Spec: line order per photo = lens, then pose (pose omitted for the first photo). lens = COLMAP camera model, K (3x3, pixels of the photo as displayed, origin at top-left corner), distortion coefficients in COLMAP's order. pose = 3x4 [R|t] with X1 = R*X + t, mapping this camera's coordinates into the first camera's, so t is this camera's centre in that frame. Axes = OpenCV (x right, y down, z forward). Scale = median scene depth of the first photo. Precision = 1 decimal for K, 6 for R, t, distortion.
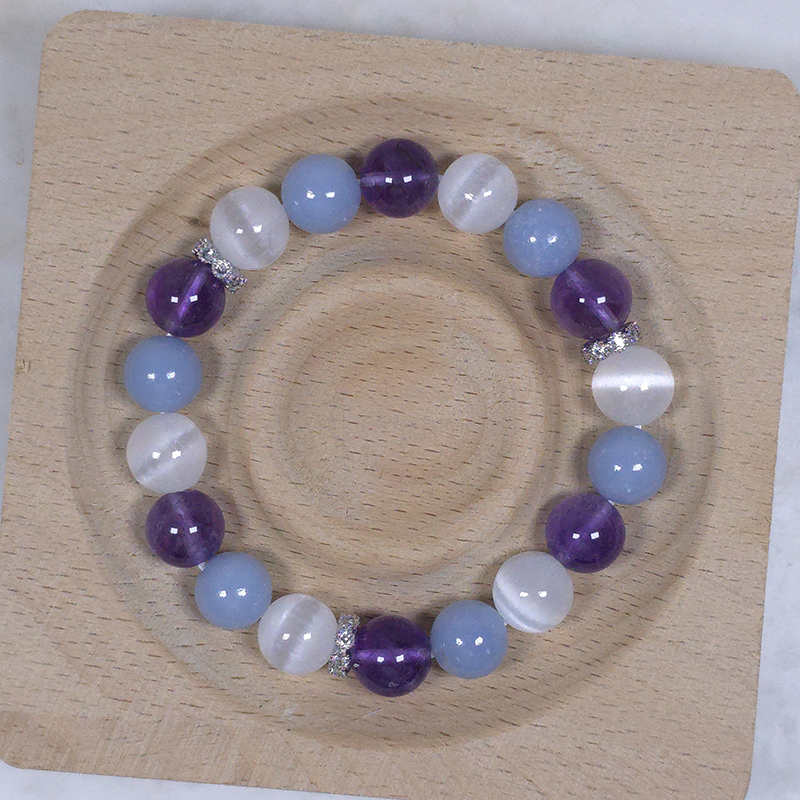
lens RADIAL K [[2347.6, 0, 376.7], [0, 2347.6, 397.4], [0, 0, 1]] dist [0.327796, -1.250730]
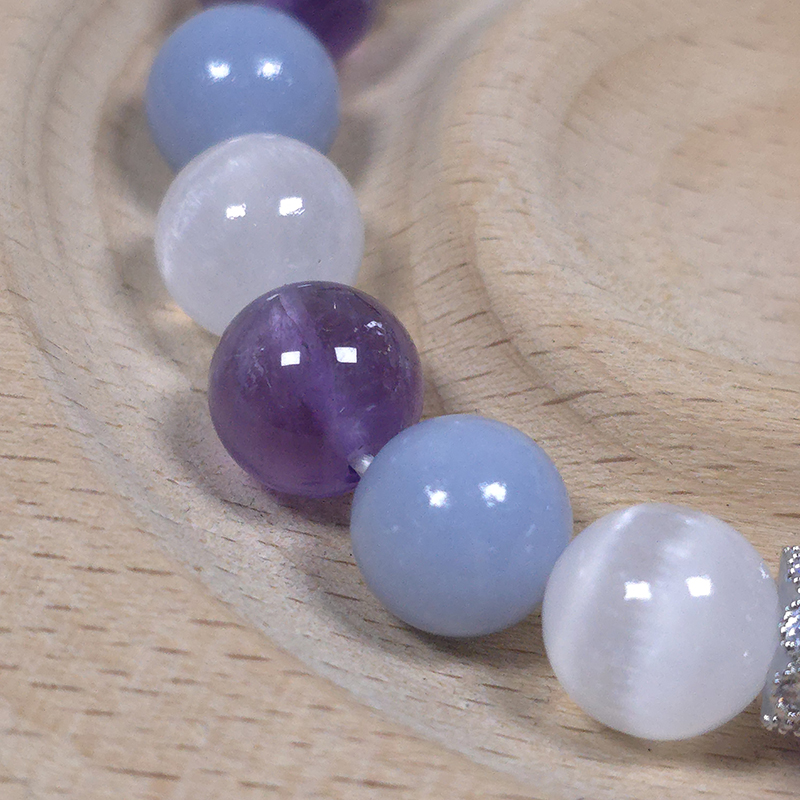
lens RADIAL K [[2414.6, 0, 400.0], [0, 2414.6, 400.0], [0, 0, 1]] dist [0.168974, -0.369078]
pose [[0.996324, -0.020204, 0.083246, -0.099803], [0.069337, 0.760858, -0.645204, 0.299808], [-0.050302, 0.648604, 0.759462, 0.717505]]
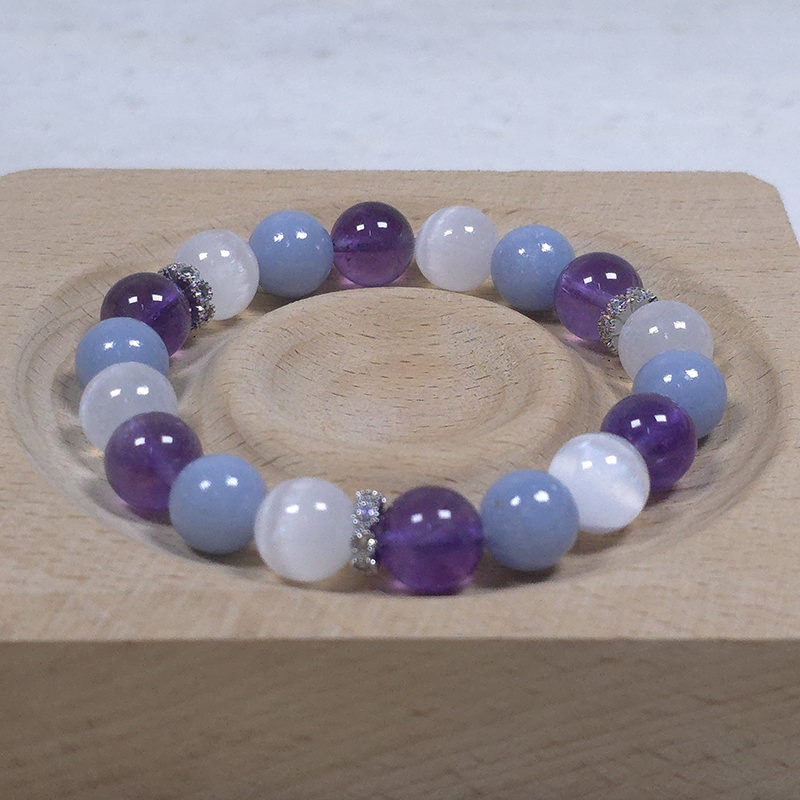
lens RADIAL K [[2295.6, 0, 400.0], [0, 2295.6, 400.0], [0, 0, 1]] dist [0.256154, 0.155183]
pose [[0.992462, -0.053791, 0.110117, -0.083672], [0.121869, 0.527978, -0.840469, 0.711580], [-0.012930, 0.847553, 0.530553, 0.568802]]
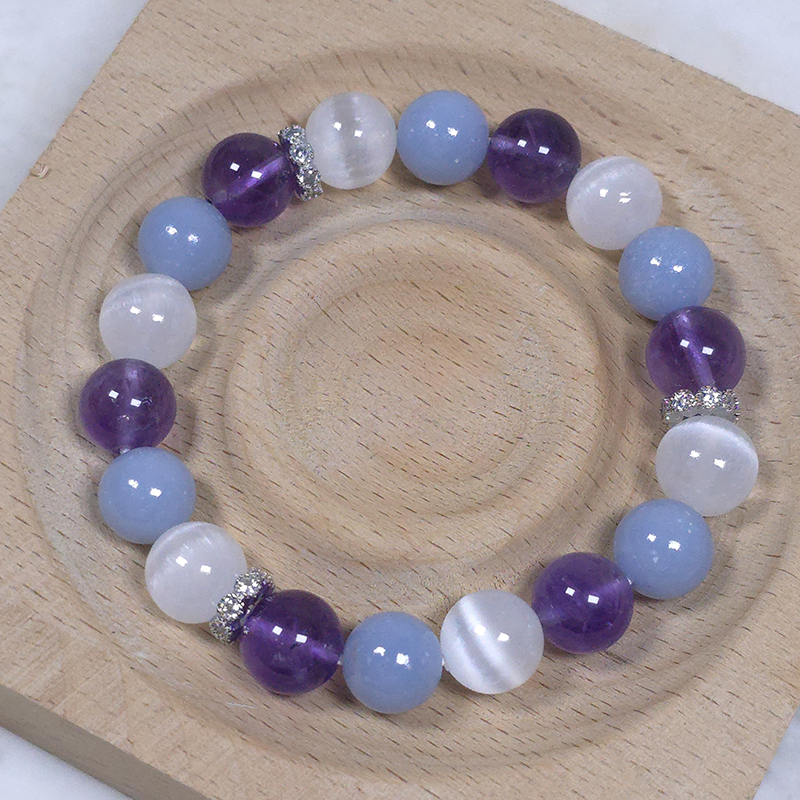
lens RADIAL K [[2347.6, 0, 376.7], [0, 2347.6, 397.4], [0, 0, 1]] dist [0.327796, -1.250730]
pose [[0.914649, 0.367652, -0.168074, 0.133286], [-0.404211, 0.837410, -0.367909, 0.318158], [0.005484, 0.404445, 0.914546, 0.255044]]
